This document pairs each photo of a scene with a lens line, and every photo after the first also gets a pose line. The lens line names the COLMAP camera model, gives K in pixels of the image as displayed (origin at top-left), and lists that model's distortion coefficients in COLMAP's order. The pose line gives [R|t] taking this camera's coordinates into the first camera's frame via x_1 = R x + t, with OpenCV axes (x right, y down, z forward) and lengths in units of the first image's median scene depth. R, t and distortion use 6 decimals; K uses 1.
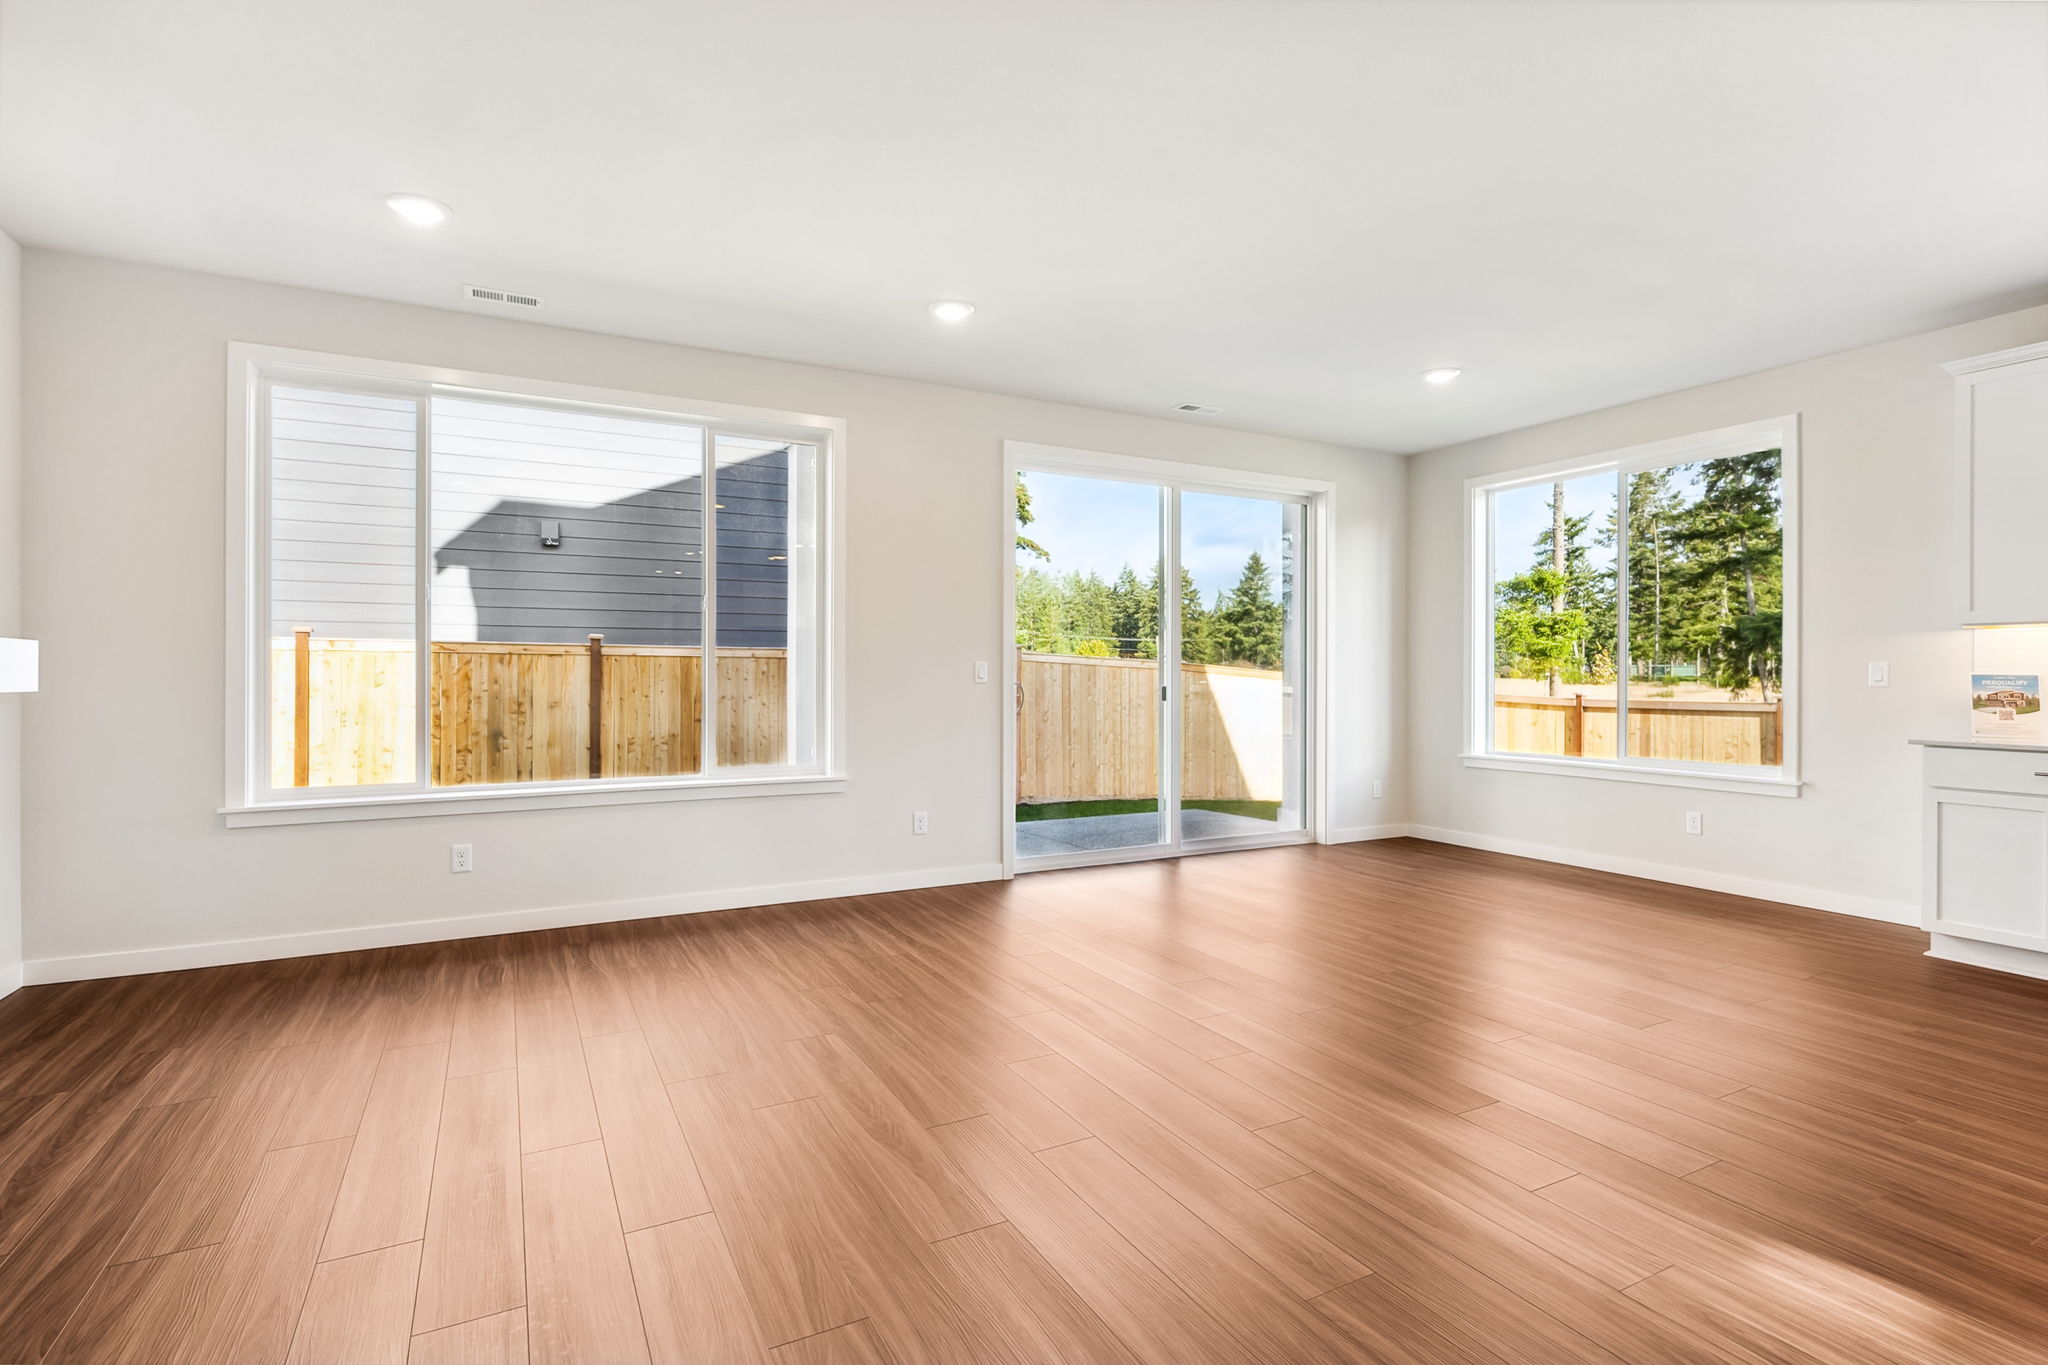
lens RADIAL K [[880.1, 0, 1024.0], [0, 880.1, 682.5], [0, 0, 1]] dist [0.001556, 0.000139]
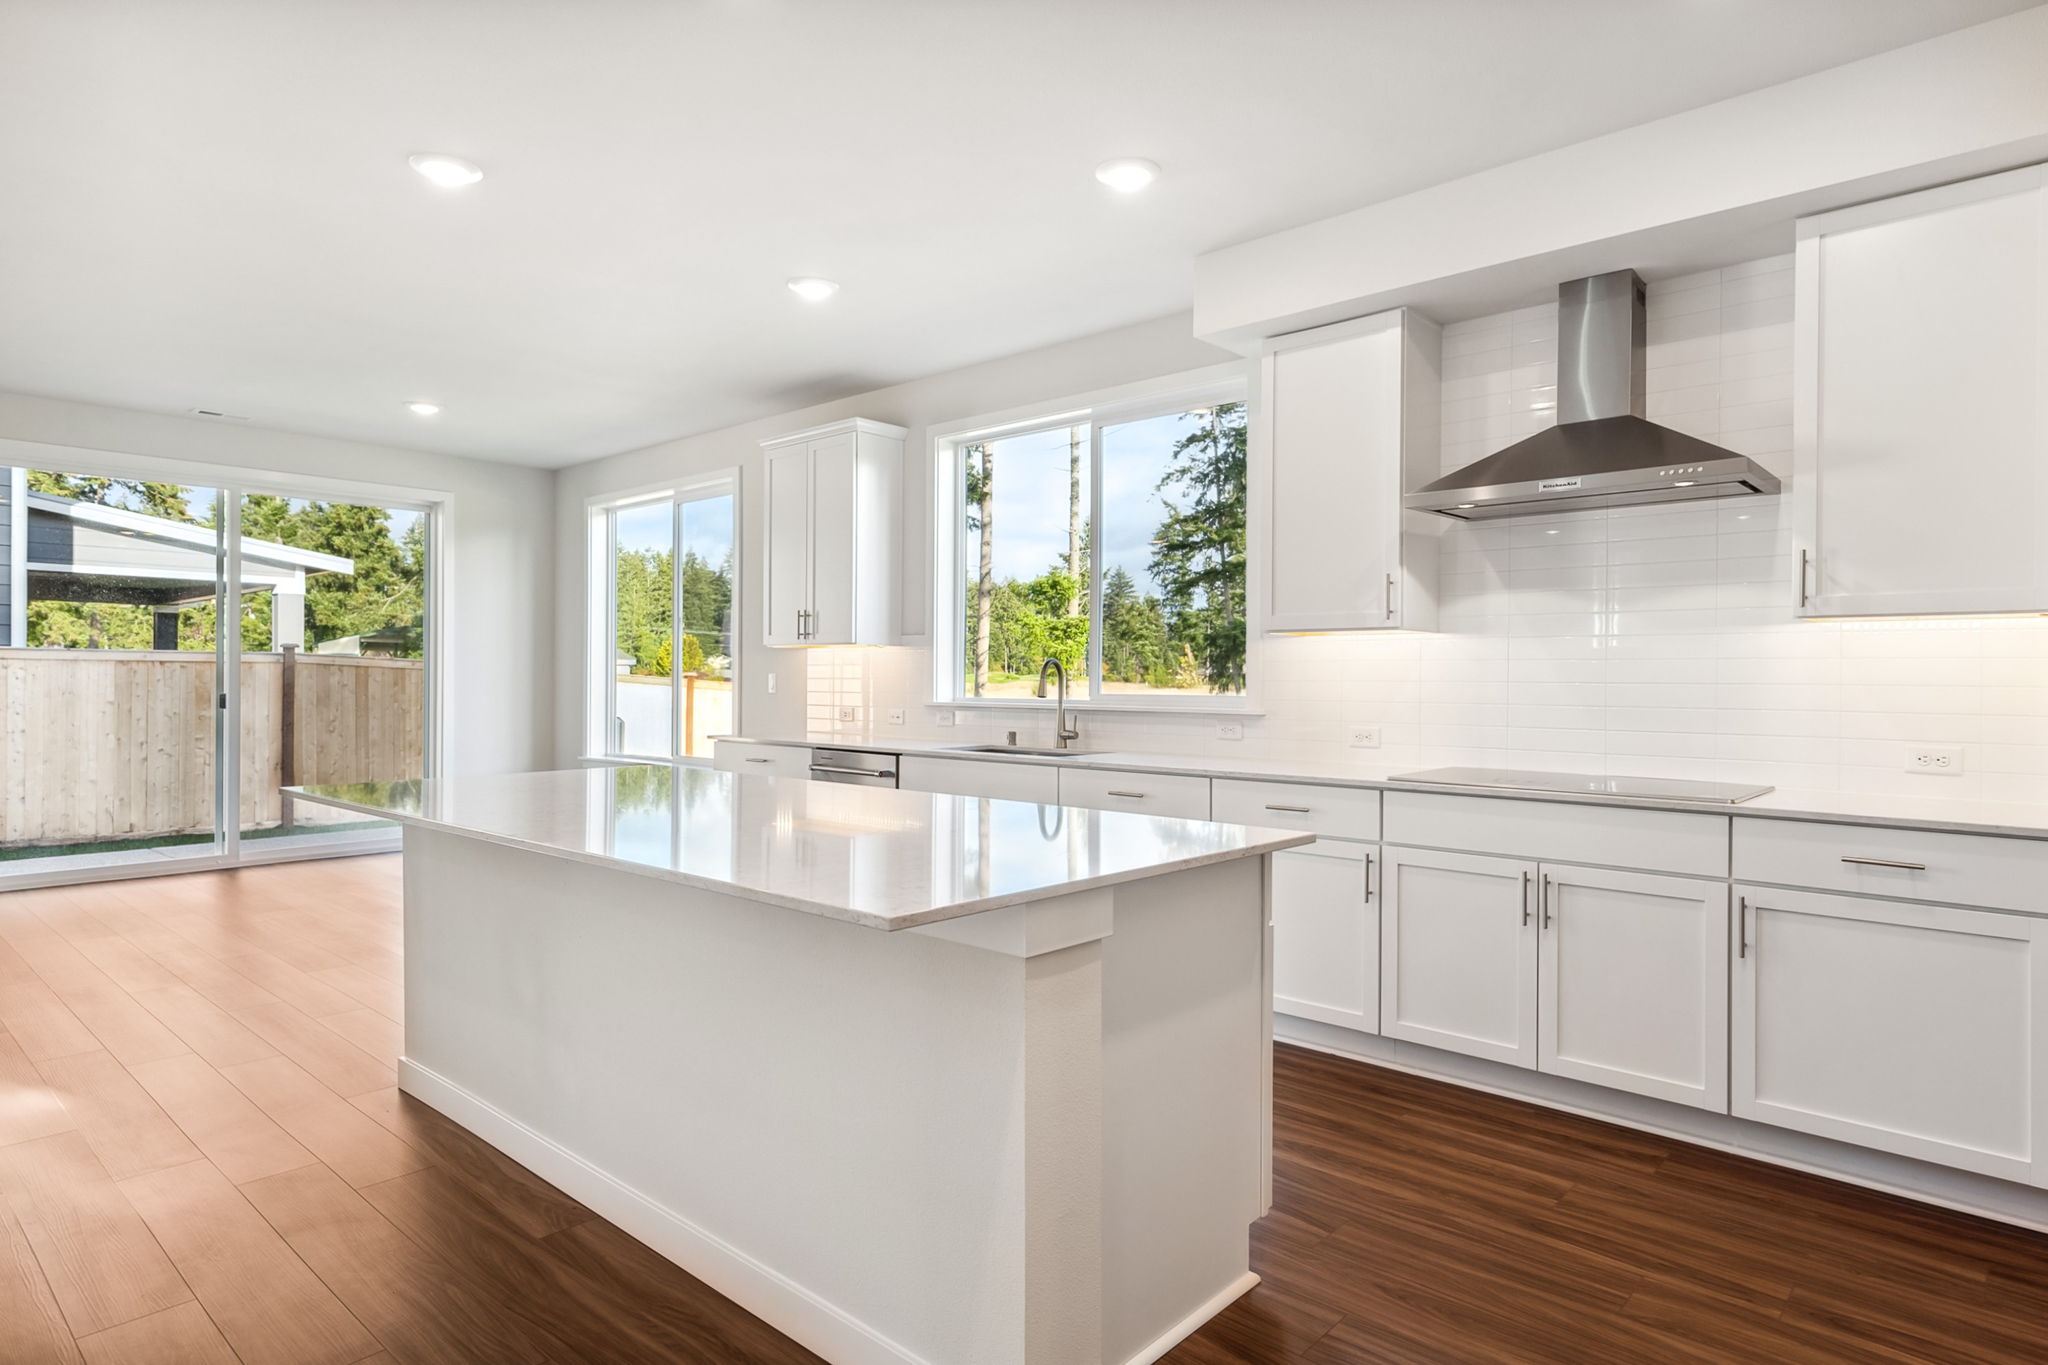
lens RADIAL K [[1044.2, 0, 1024.0], [0, 1044.2, 682.5], [0, 0, 1]] dist [0.001193, 0.000261]
pose [[0.941099, 0.000314, 0.338131, 0.169609], [0.000629, 0.999996, -0.002680, -0.000899], [-0.338130, 0.002735, 0.941095, -0.109724]]
